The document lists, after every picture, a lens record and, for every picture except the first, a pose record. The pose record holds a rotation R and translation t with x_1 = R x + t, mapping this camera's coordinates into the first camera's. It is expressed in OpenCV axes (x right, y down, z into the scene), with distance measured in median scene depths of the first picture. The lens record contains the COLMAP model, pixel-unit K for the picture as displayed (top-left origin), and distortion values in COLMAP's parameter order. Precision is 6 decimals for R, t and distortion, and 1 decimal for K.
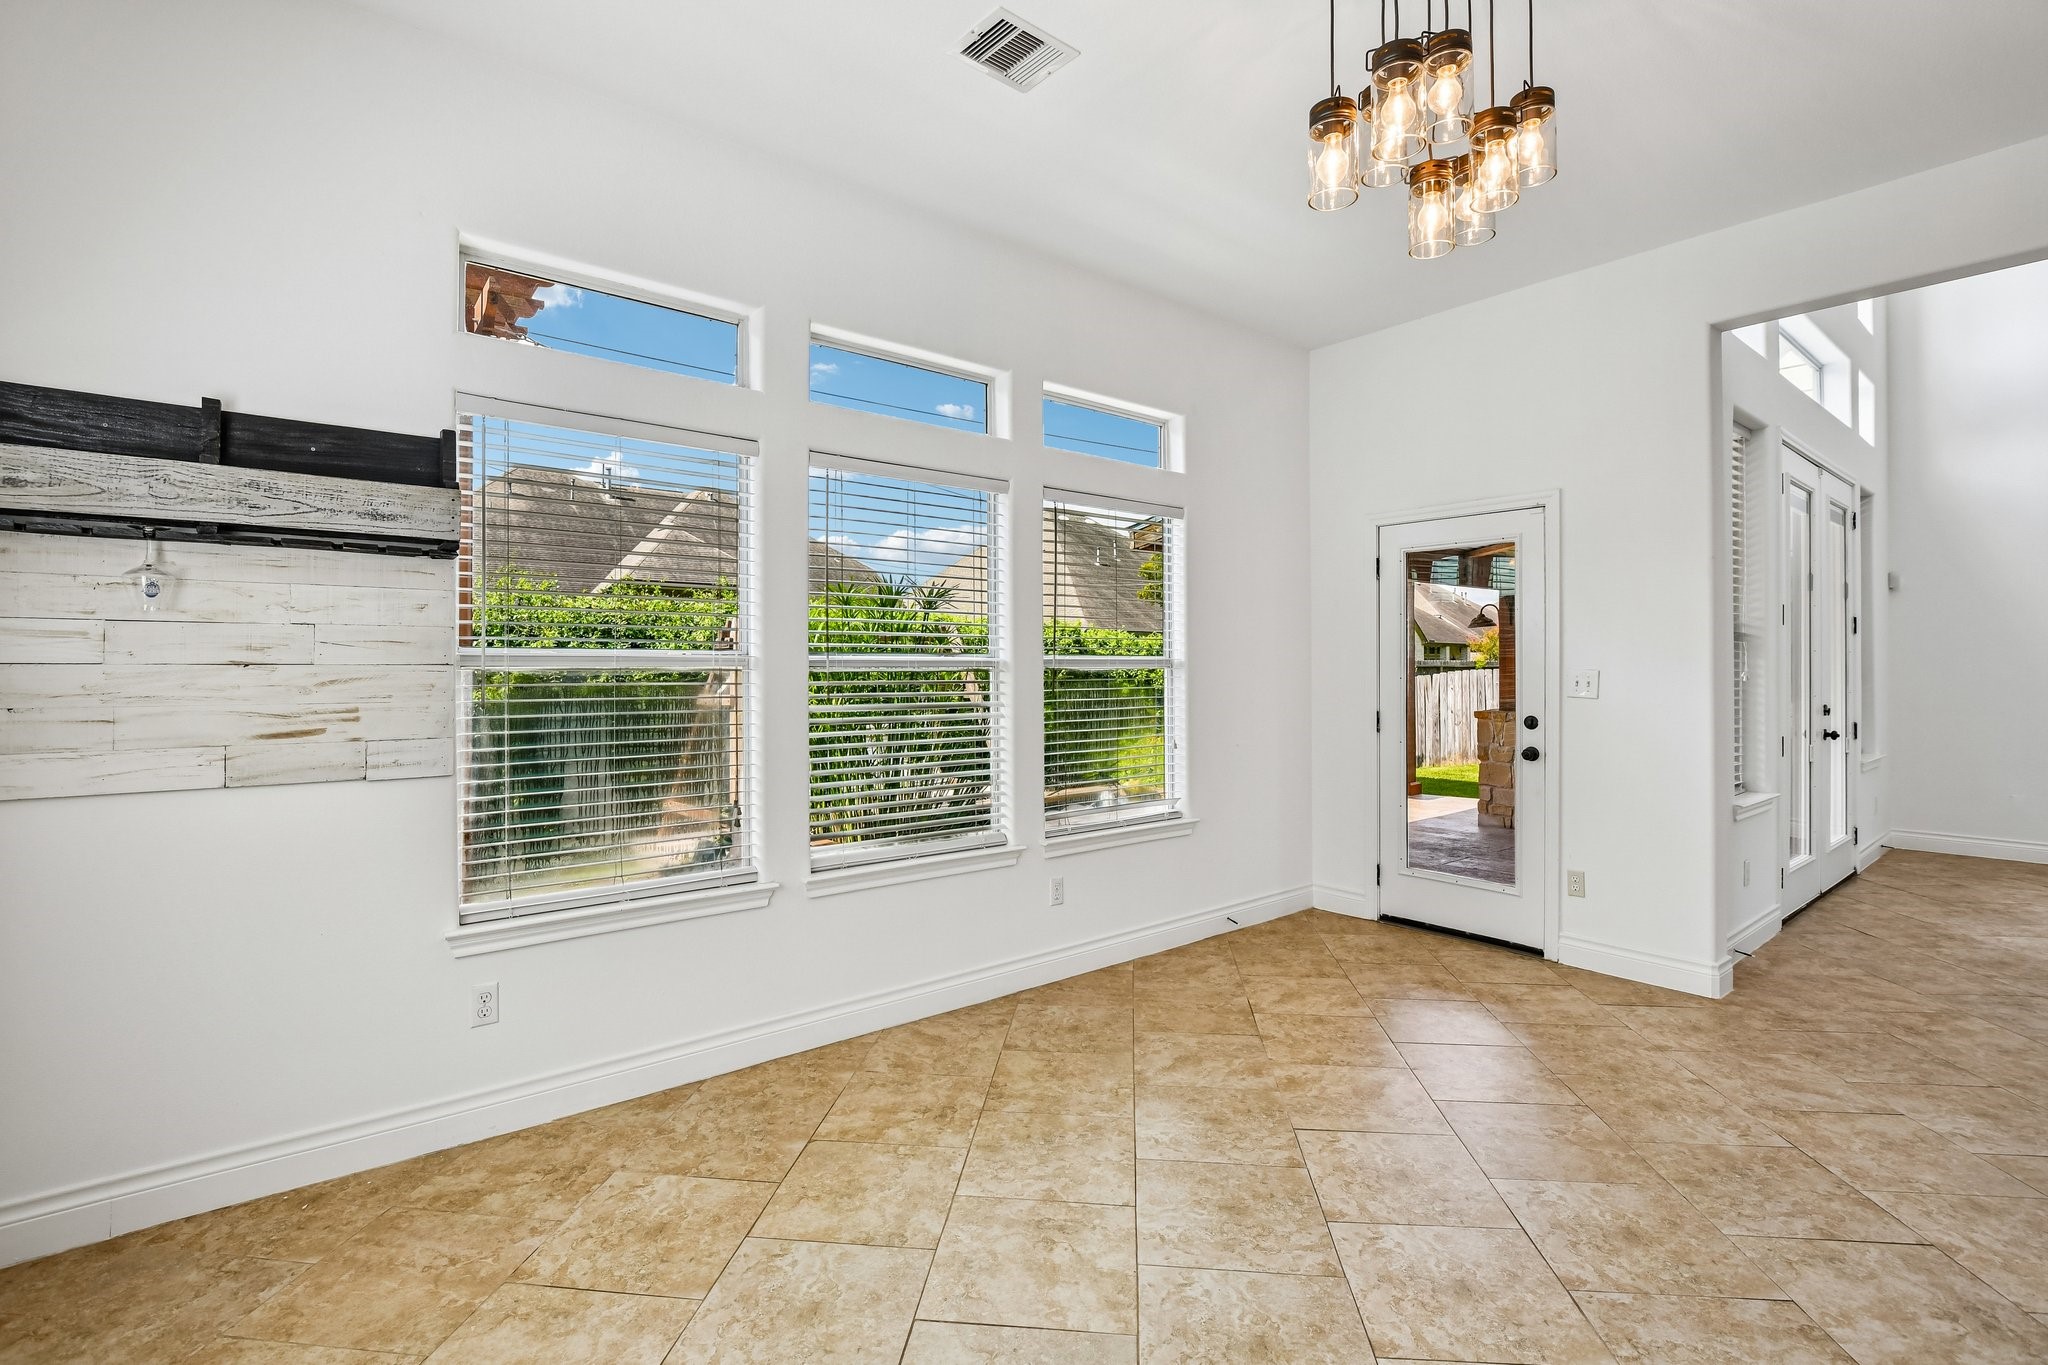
lens RADIAL K [[940.9, 0, 1016.3], [0, 940.9, 671.6], [0, 0, 1]] dist [-0.000714, -0.000179]
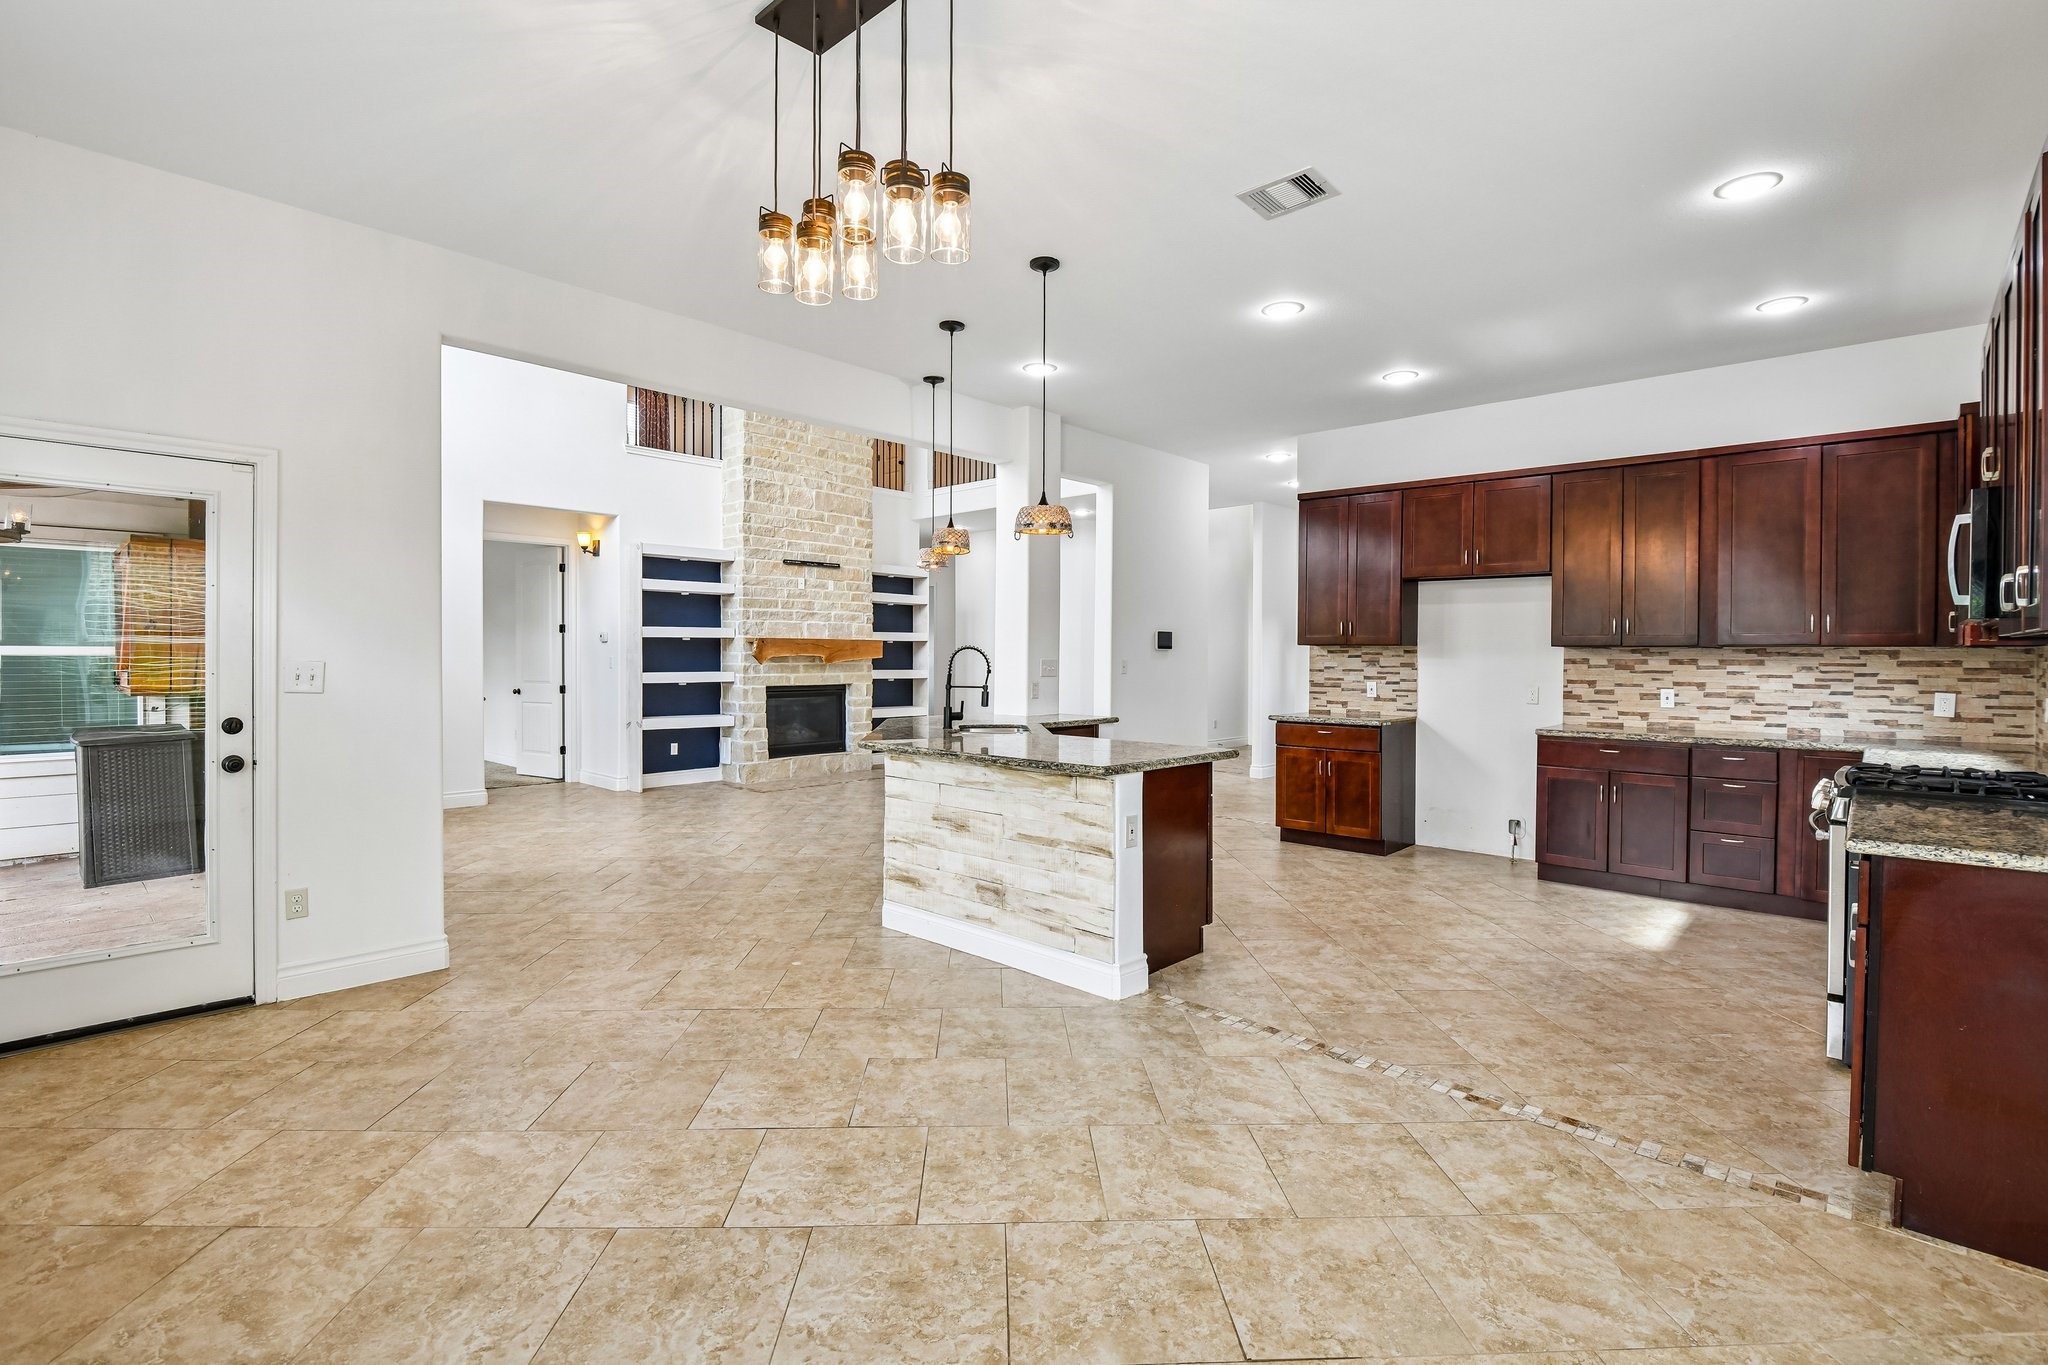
lens RADIAL K [[940.9, 0, 1015.4], [0, 940.9, 685.6], [0, 0, 1]] dist [-0.000714, -0.000179]
pose [[-0.139568, -0.022863, 0.989948, -0.439217], [-0.004602, 0.999738, 0.022441, -0.002658], [-0.990202, -0.001424, -0.139637, 0.546202]]
